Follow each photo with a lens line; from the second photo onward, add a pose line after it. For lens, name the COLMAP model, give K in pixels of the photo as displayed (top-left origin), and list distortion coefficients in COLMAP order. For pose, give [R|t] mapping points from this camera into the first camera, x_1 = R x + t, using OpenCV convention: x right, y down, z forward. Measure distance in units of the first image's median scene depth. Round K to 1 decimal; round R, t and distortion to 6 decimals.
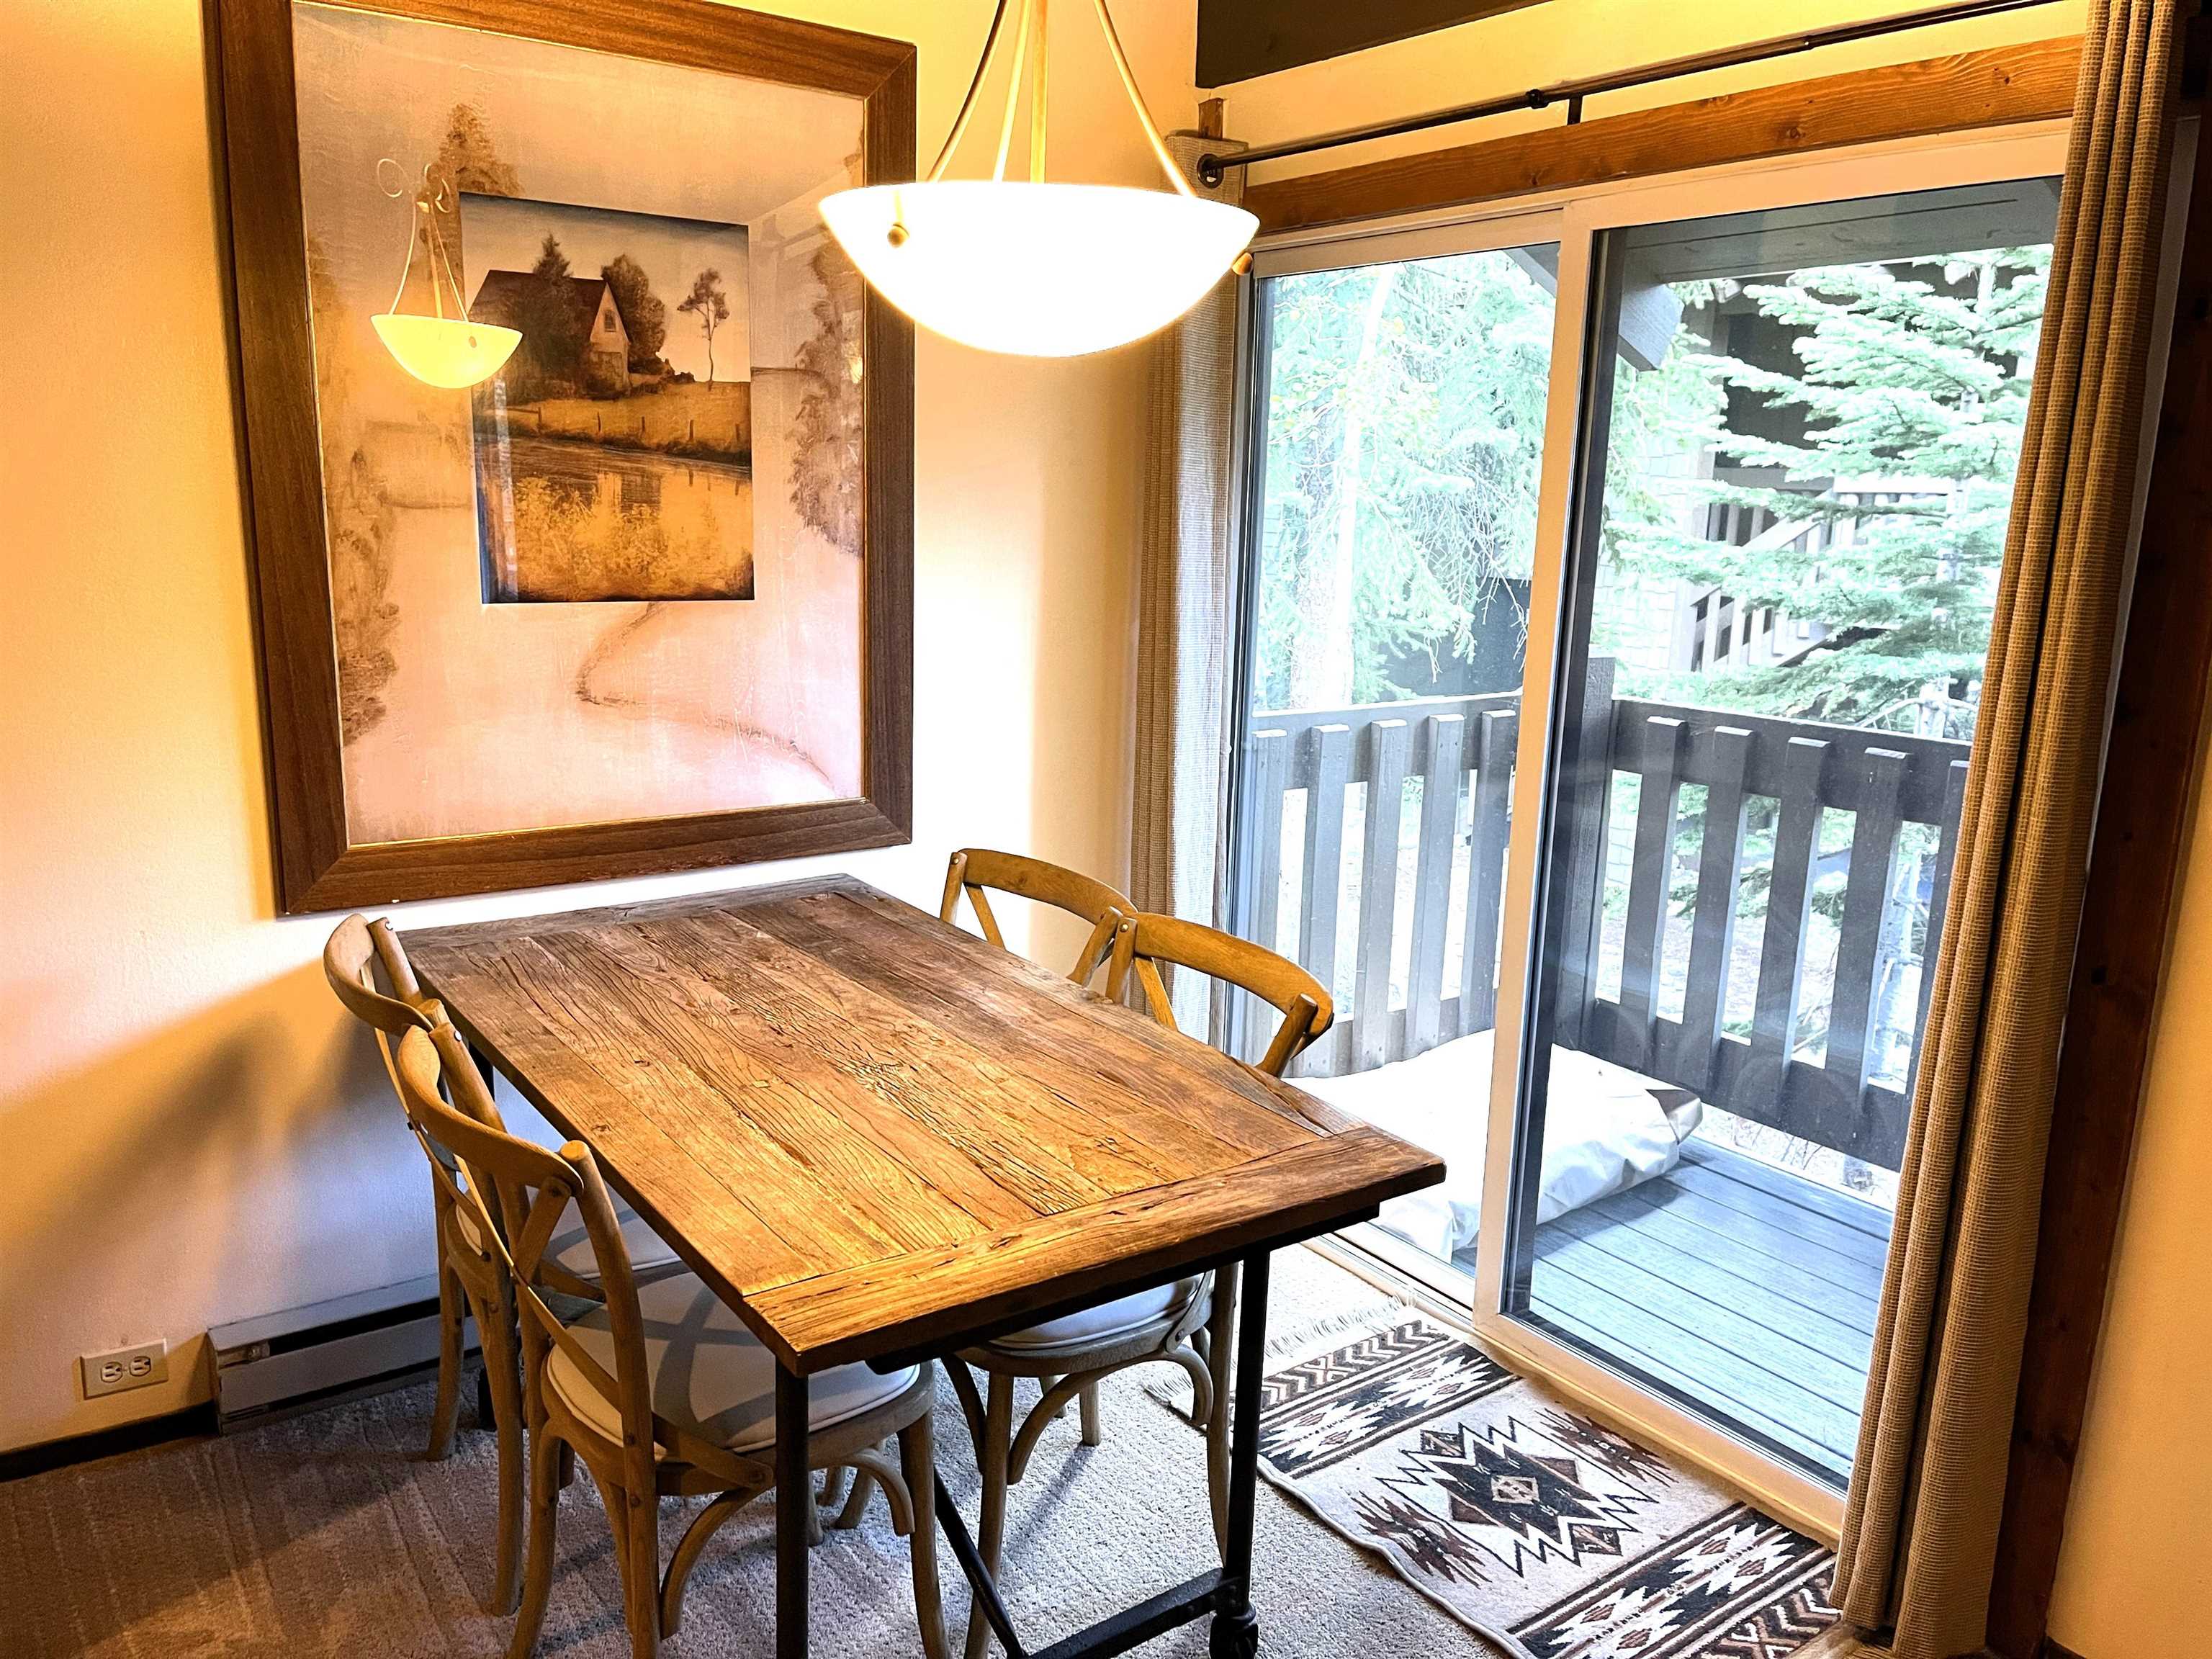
lens RADIAL K [[1667.0, 0, 1129.5], [0, 1667.0, 846.2], [0, 0, 1]] dist [0.073042, -0.103536]
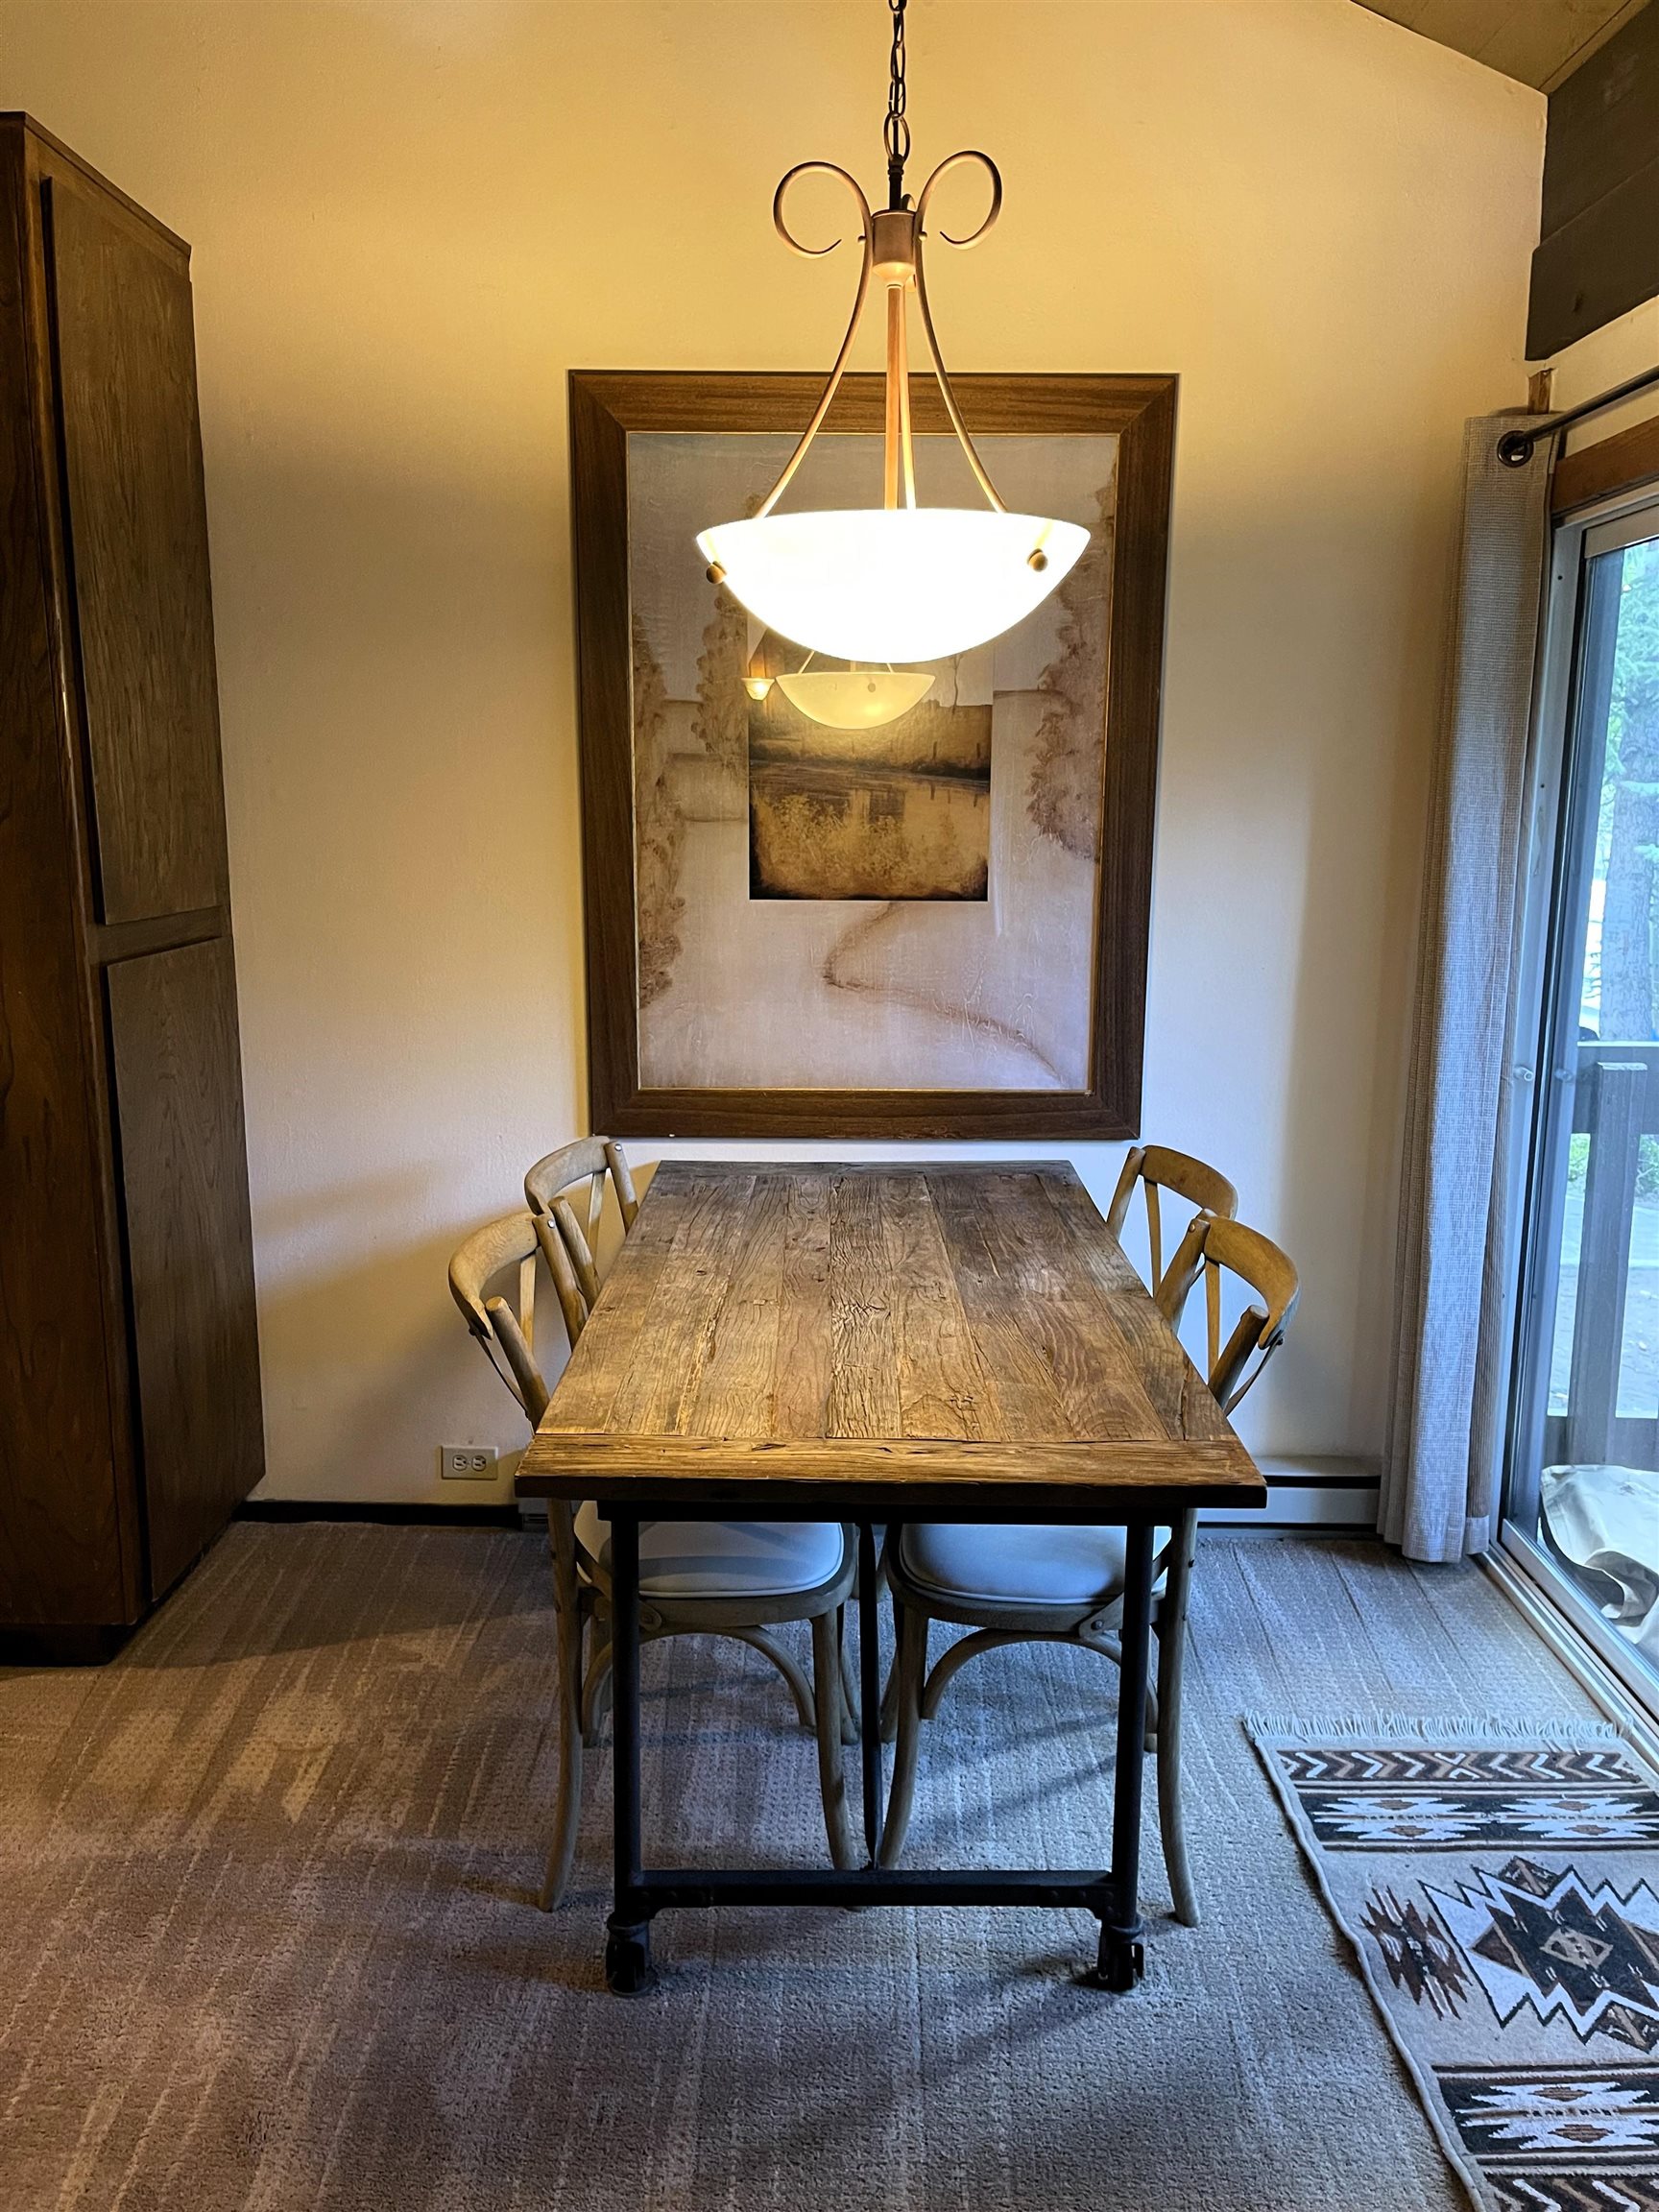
lens RADIAL K [[1663.2, 0, 829.5], [0, 1663.2, 1106.0], [0, 0, 1]] dist [0.098723, -0.145294]
pose [[0.809880, 0.083586, -0.580610, 0.376847], [-0.108626, 0.994047, -0.008414, 0.008669], [0.576451, 0.069884, 0.814138, 0.060996]]
